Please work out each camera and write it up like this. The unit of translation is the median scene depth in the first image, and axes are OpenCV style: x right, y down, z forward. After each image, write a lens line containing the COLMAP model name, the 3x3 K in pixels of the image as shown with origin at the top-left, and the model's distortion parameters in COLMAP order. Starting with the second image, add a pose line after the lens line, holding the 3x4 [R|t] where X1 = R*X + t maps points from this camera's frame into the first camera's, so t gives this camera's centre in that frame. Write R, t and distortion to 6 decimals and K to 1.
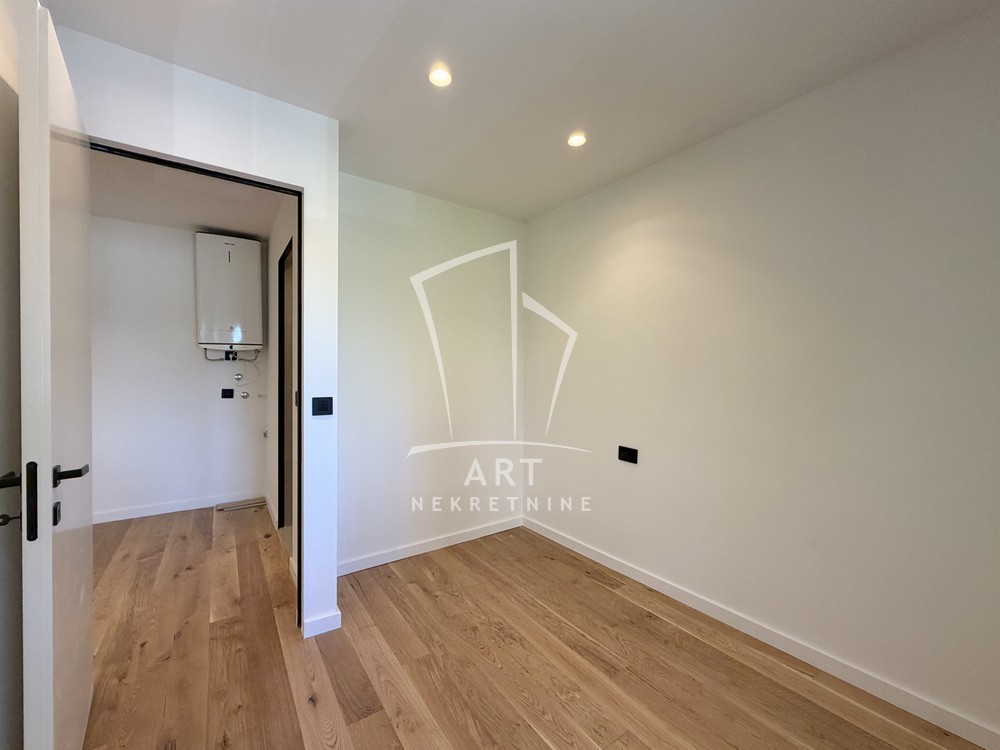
lens RADIAL K [[399.4, 0, 493.6], [0, 399.4, 377.8], [0, 0, 1]] dist [0.000856, -0.000164]
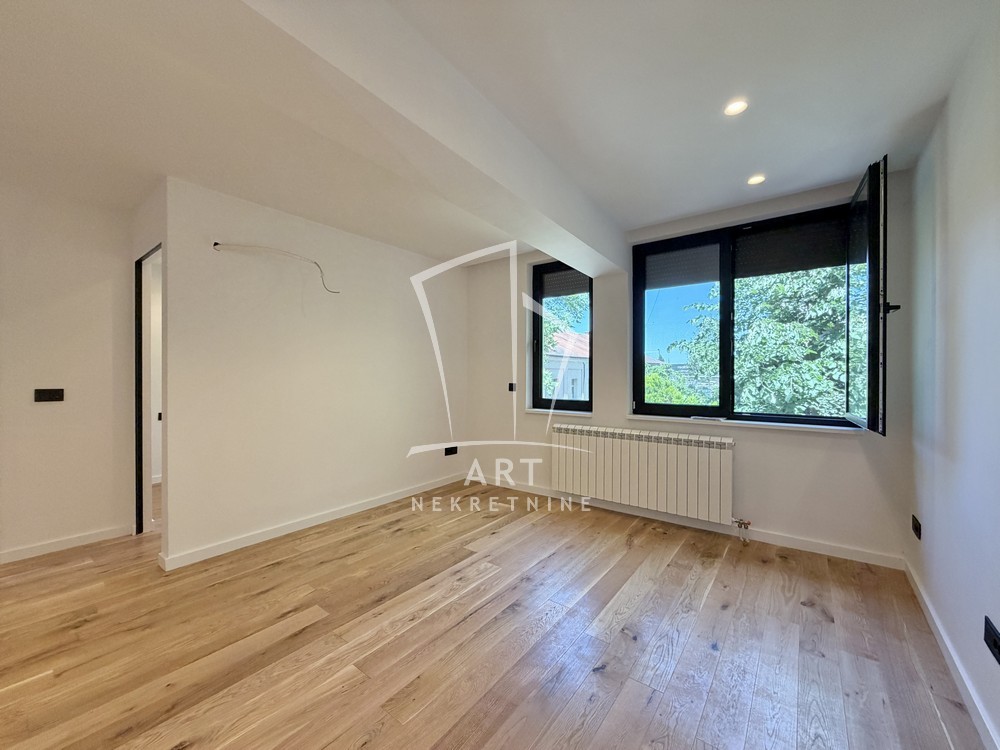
lens RADIAL K [[399.4, 0, 493.6], [0, 399.4, 377.8], [0, 0, 1]] dist [0.000856, -0.000164]
pose [[-0.301797, -0.013648, 0.953275, -1.372061], [0.008735, 0.999816, 0.017080, 0.000179], [-0.953332, 0.013482, -0.301622, 0.076411]]
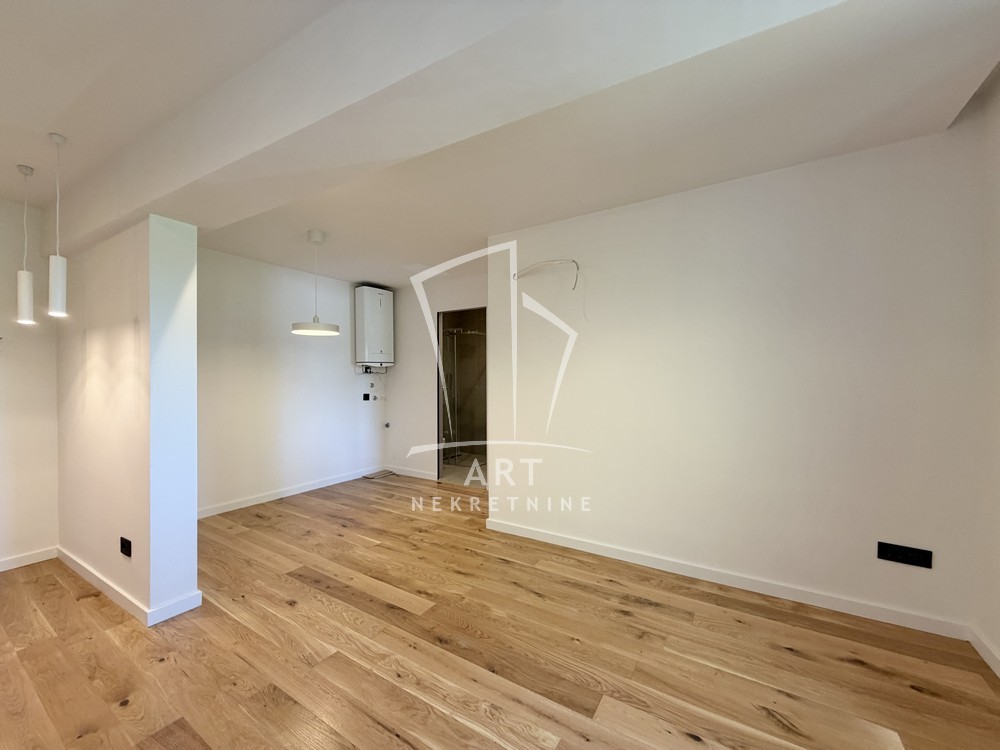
lens RADIAL K [[392.5, 0, 500.0], [0, 392.5, 375.0], [0, 0, 1]] dist [-0.001134, -0.000144]
pose [[0.918526, -0.008336, 0.395274, -0.859427], [0.015859, 0.999750, -0.015769, -0.009625], [-0.395043, 0.020753, 0.918428, -0.499152]]
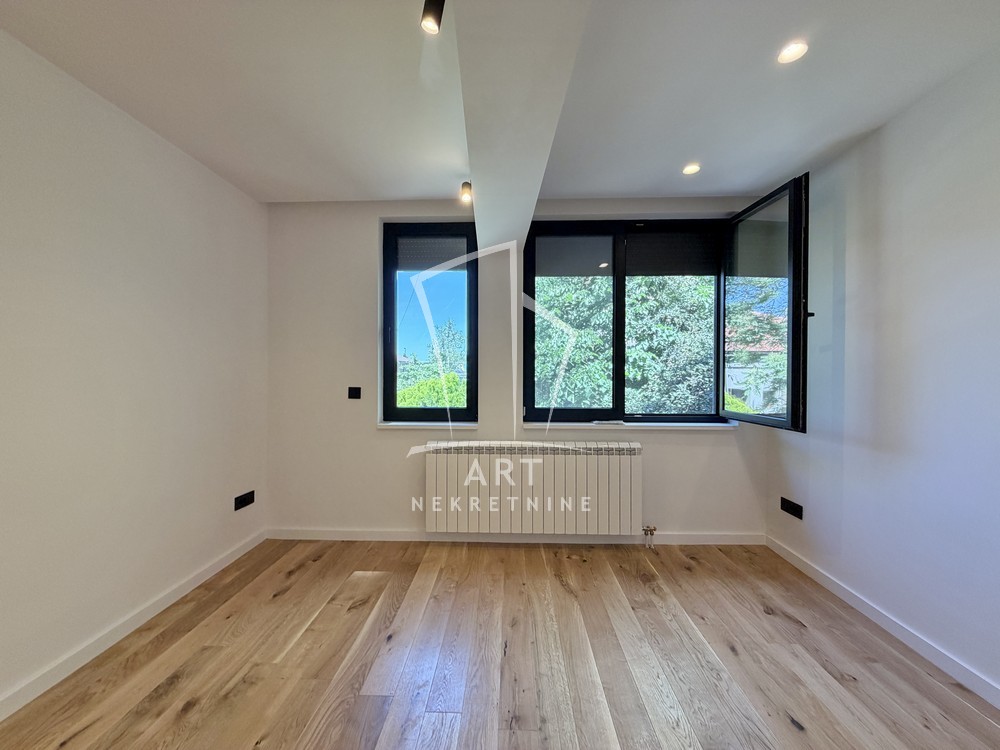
lens RADIAL K [[400.9, 0, 498.0], [0, 400.9, 376.5], [0, 0, 1]] dist [-0.000010, -0.000115]
pose [[-0.803804, -0.012349, 0.594766, -0.955099], [0.000747, 0.999763, 0.021767, -0.002902], [-0.594894, 0.017941, -0.803604, 0.155793]]
